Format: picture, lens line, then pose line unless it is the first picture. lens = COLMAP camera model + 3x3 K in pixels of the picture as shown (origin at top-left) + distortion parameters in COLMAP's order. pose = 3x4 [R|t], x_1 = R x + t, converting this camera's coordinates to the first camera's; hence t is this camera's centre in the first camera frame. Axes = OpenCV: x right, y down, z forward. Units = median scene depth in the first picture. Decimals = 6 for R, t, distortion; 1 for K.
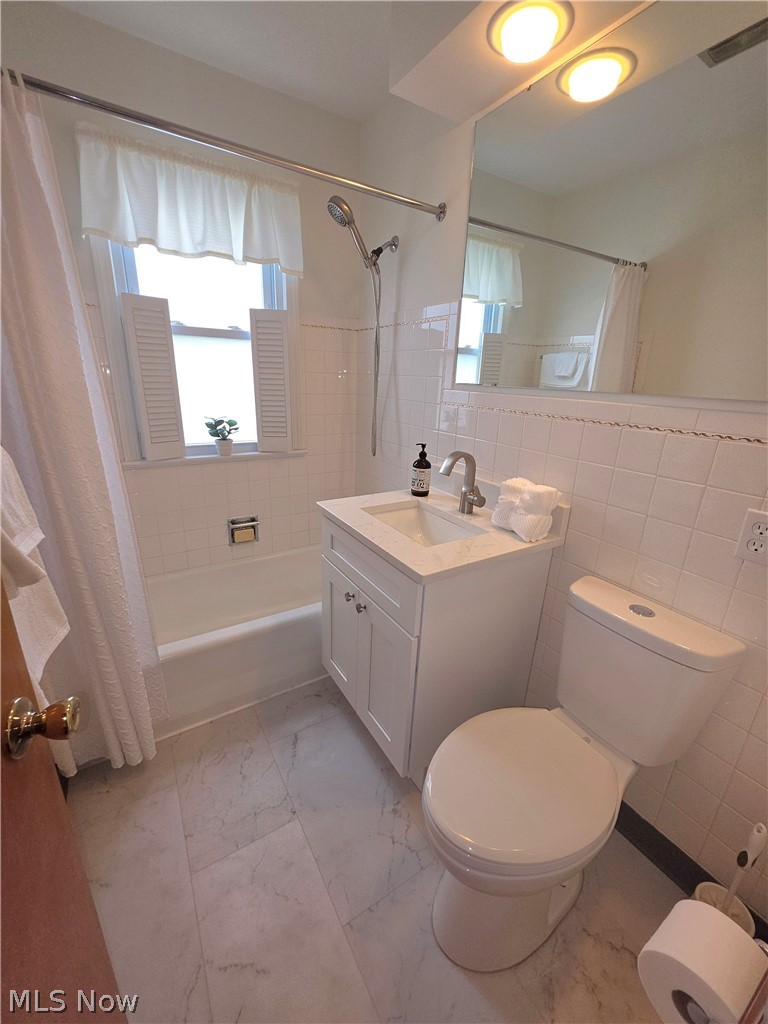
lens RADIAL K [[408.7, 0, 380.7], [0, 408.7, 509.6], [0, 0, 1]] dist [-0.007912, 0.002803]
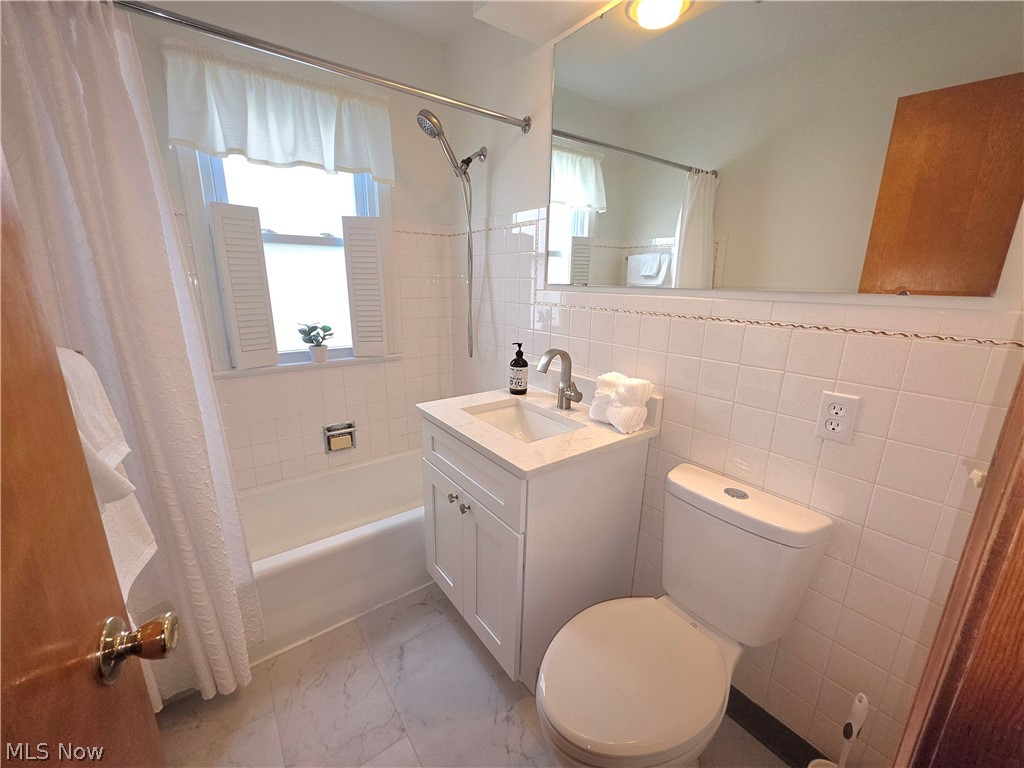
lens RADIAL K [[408.7, 0, 506.0], [0, 408.7, 387.7], [0, 0, 1]] dist [-0.007912, 0.002803]
pose [[0.996776, -0.040066, 0.069509, -0.005452], [0.043980, 0.997477, -0.055725, 0.006752], [-0.067101, 0.058602, 0.996024, -0.010681]]
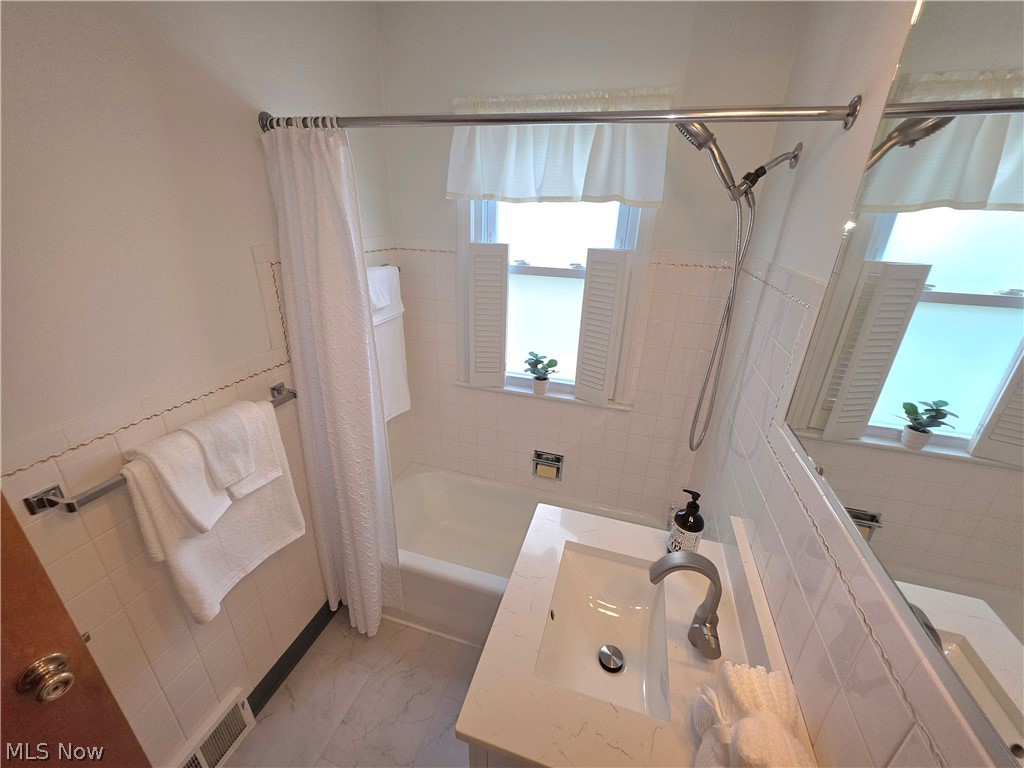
lens RADIAL K [[408.7, 0, 509.4], [0, 408.7, 384.5], [0, 0, 1]] dist [-0.007912, 0.002803]
pose [[0.654908, 0.278126, -0.702667, 0.357317], [-0.242532, 0.957981, 0.153136, -0.397625], [0.715733, 0.070130, 0.694844, 0.367119]]
